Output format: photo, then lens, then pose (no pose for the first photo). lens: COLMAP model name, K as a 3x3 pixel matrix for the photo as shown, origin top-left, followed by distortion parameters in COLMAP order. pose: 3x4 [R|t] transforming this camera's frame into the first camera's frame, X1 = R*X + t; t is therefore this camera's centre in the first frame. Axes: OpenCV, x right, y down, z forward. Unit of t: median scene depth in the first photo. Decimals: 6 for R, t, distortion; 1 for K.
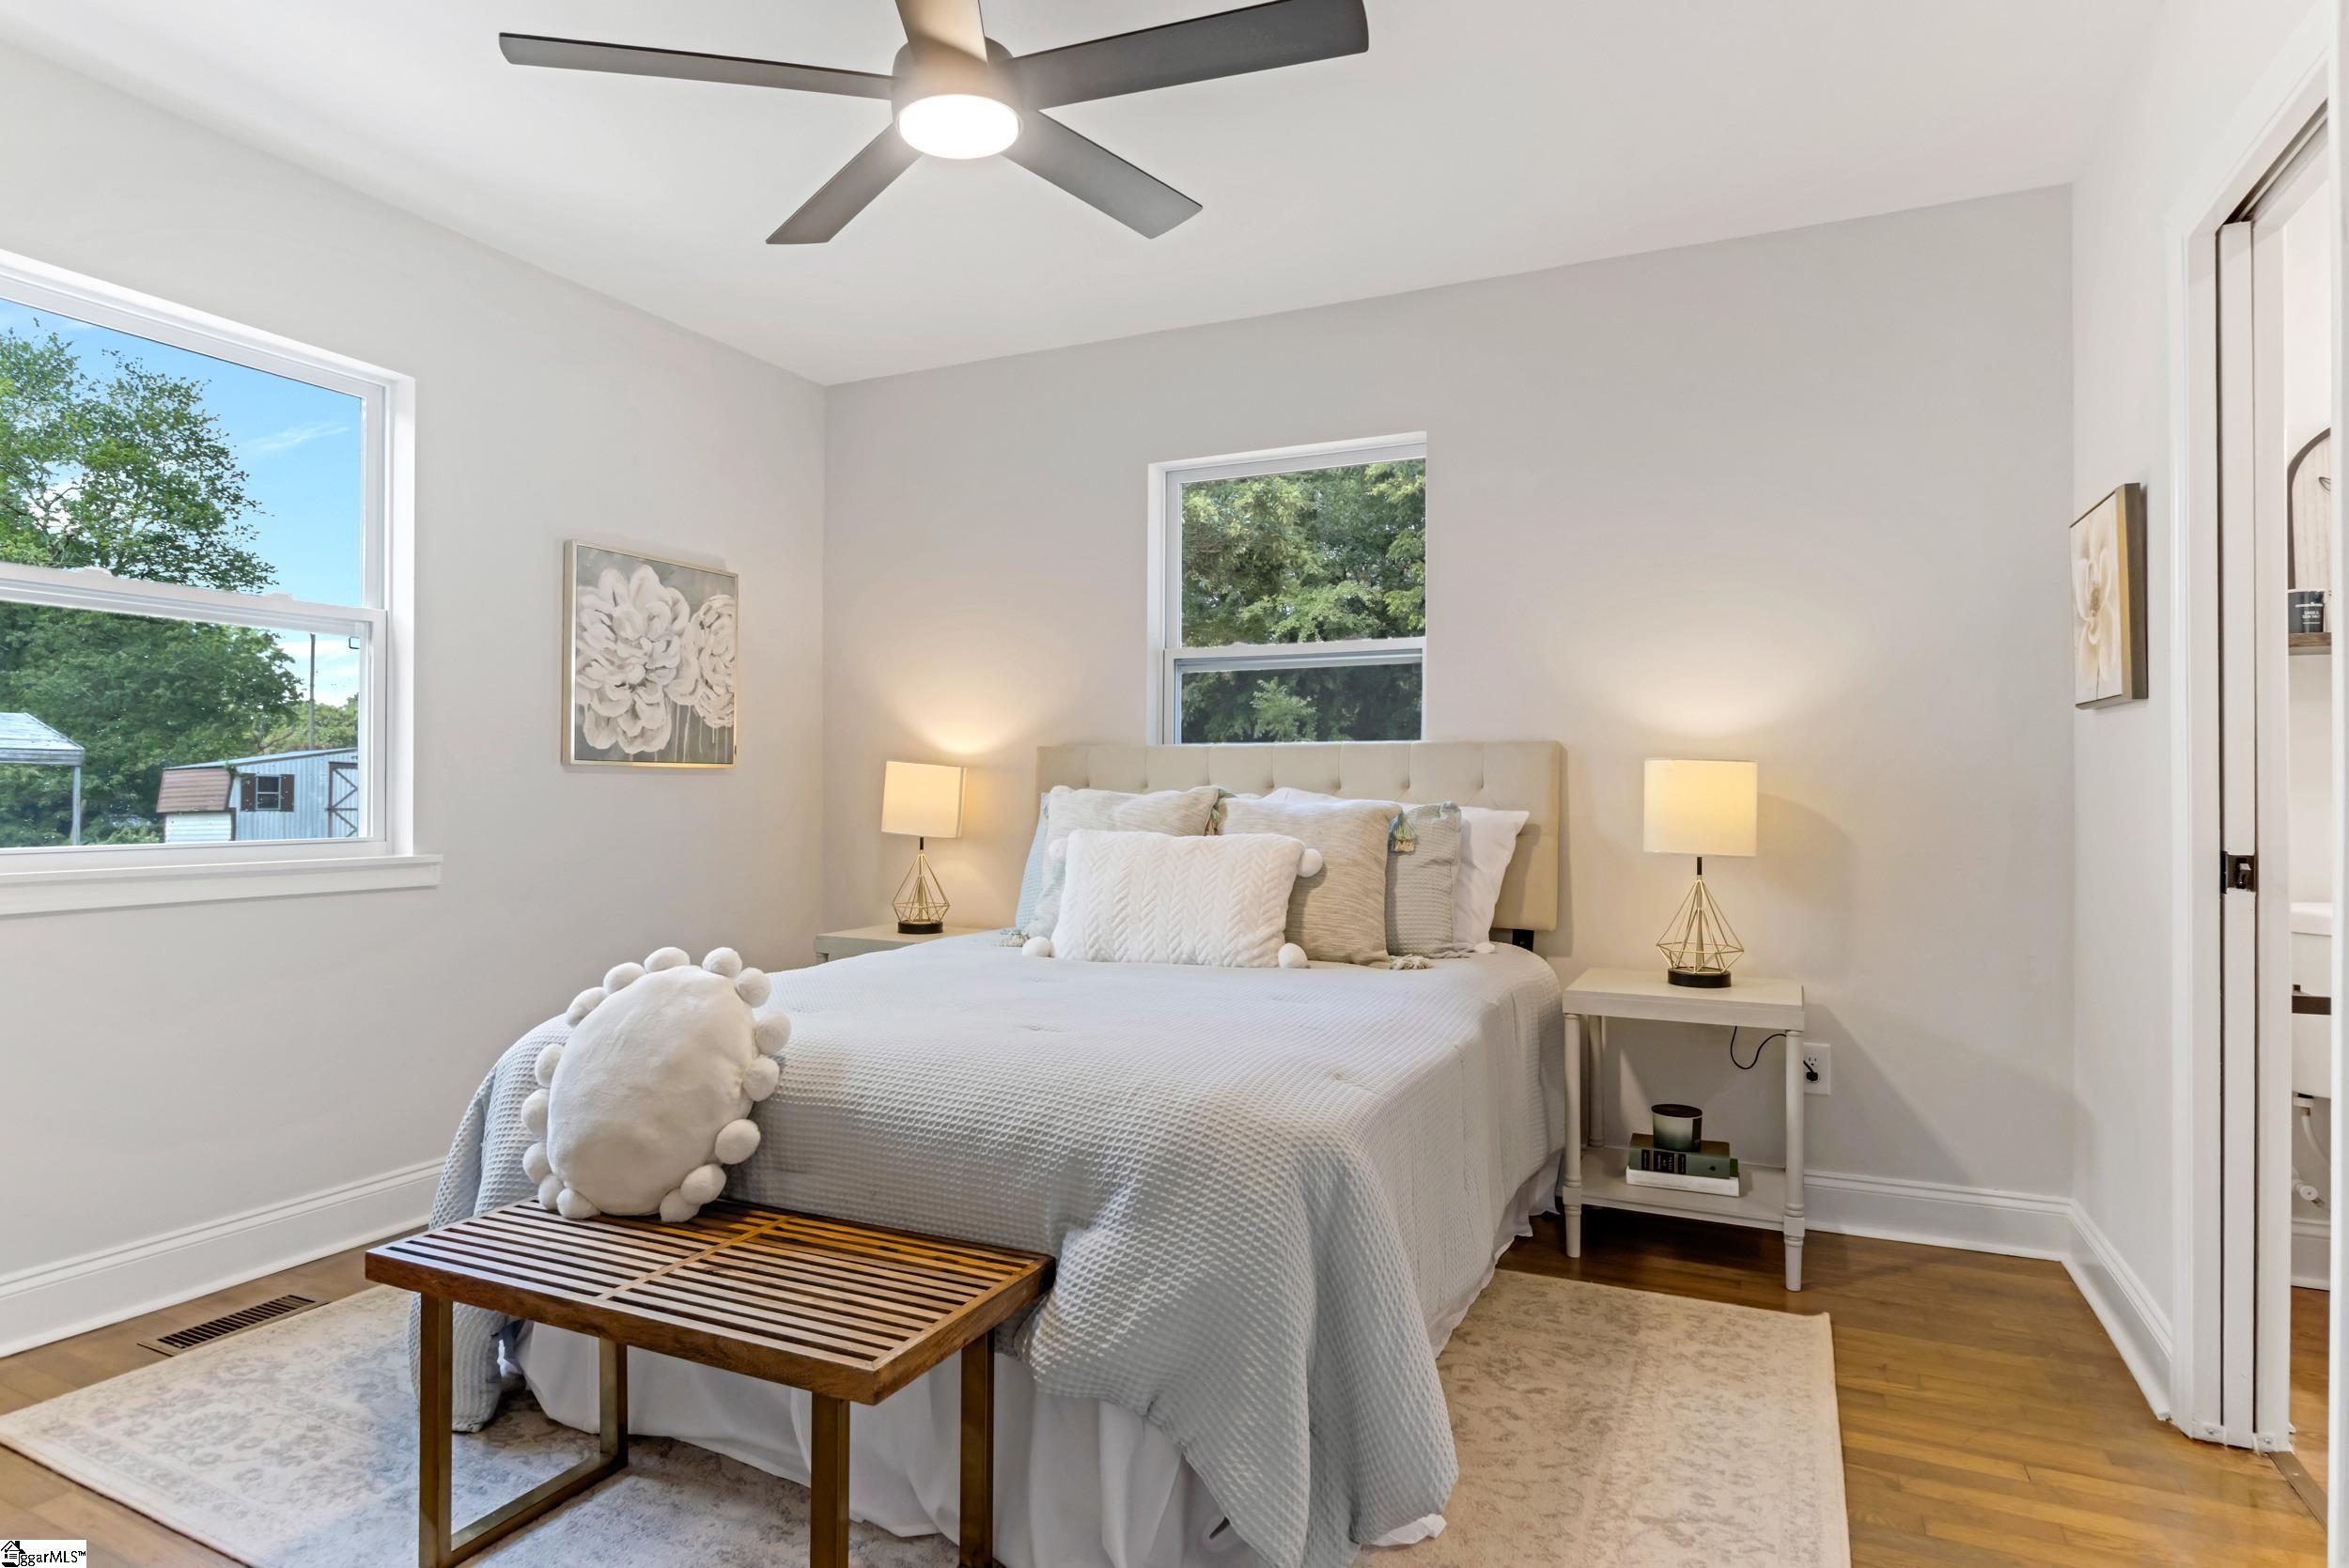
lens RADIAL K [[1269.2, 0, 1186.6], [0, 1269.2, 790.4], [0, 0, 1]] dist [-0.002919, -0.001341]
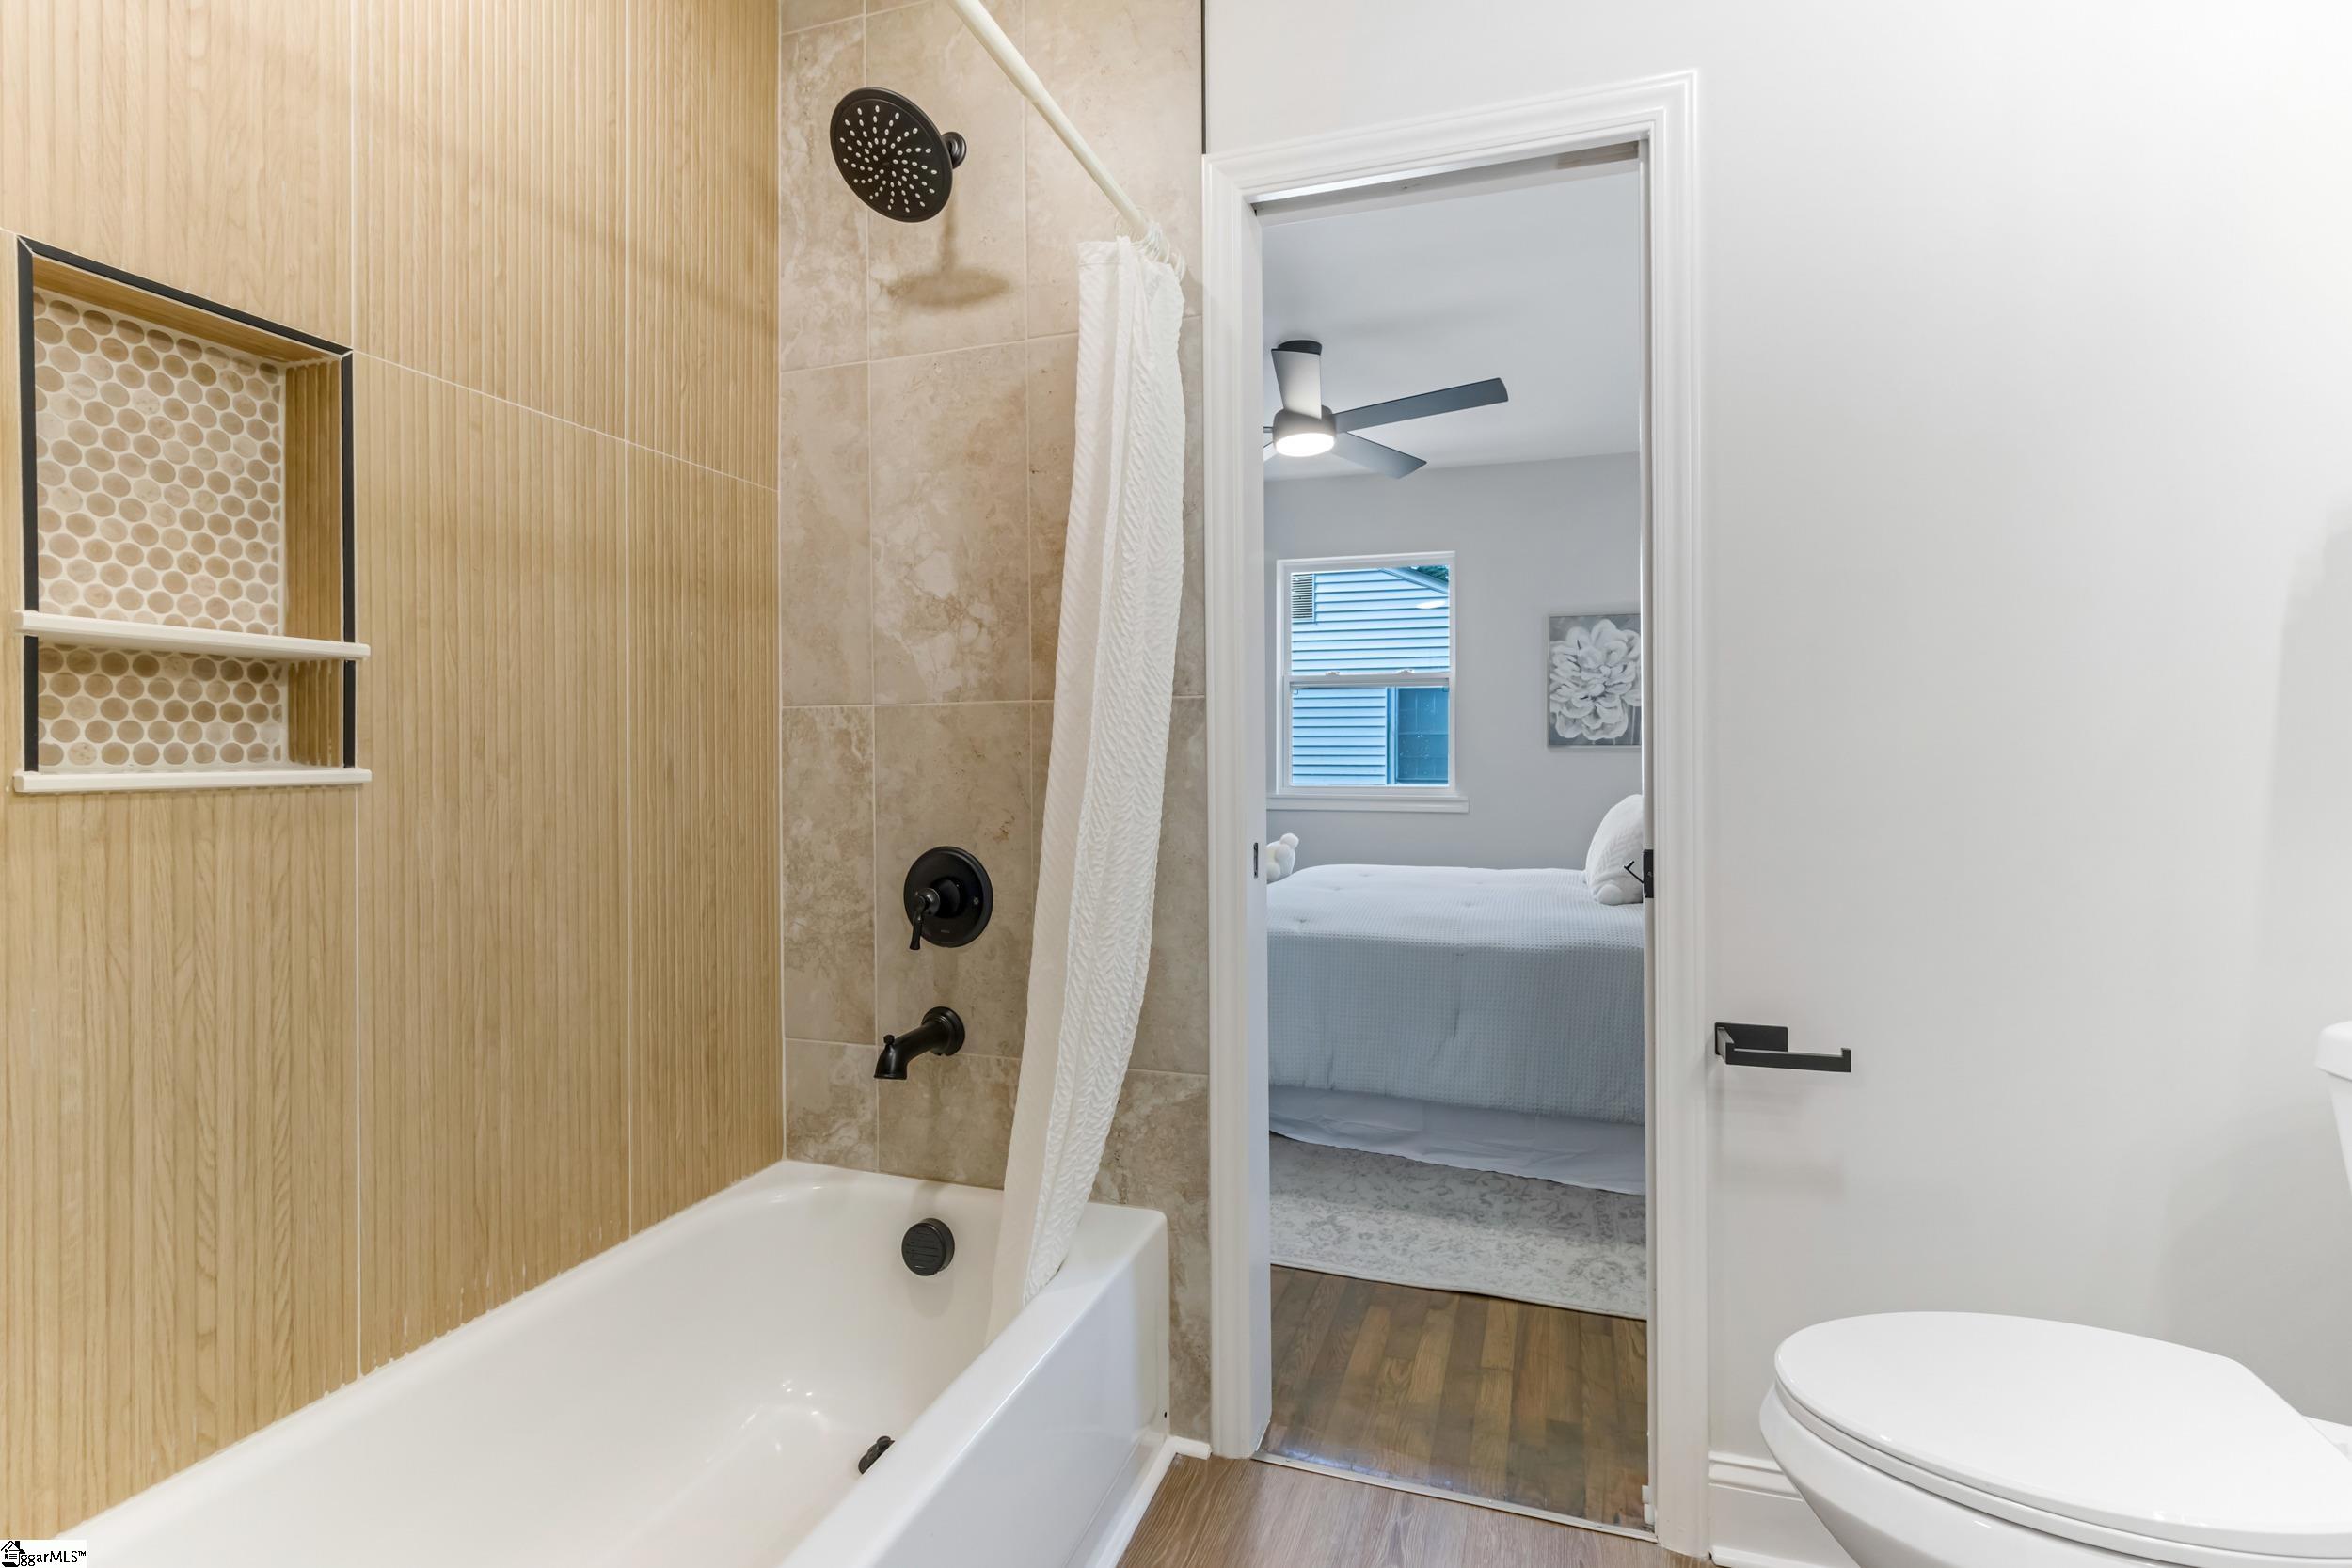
lens RADIAL K [[1134.0, 0, 1184.3], [0, 1134.0, 769.2], [0, 0, 1]] dist [0.004390, 0.001105]
pose [[0.096996, 0.004531, -0.995274, 0.930867], [-0.006044, 0.999974, 0.003963, 0.004555], [0.995266, 0.005631, 0.097021, 0.357098]]
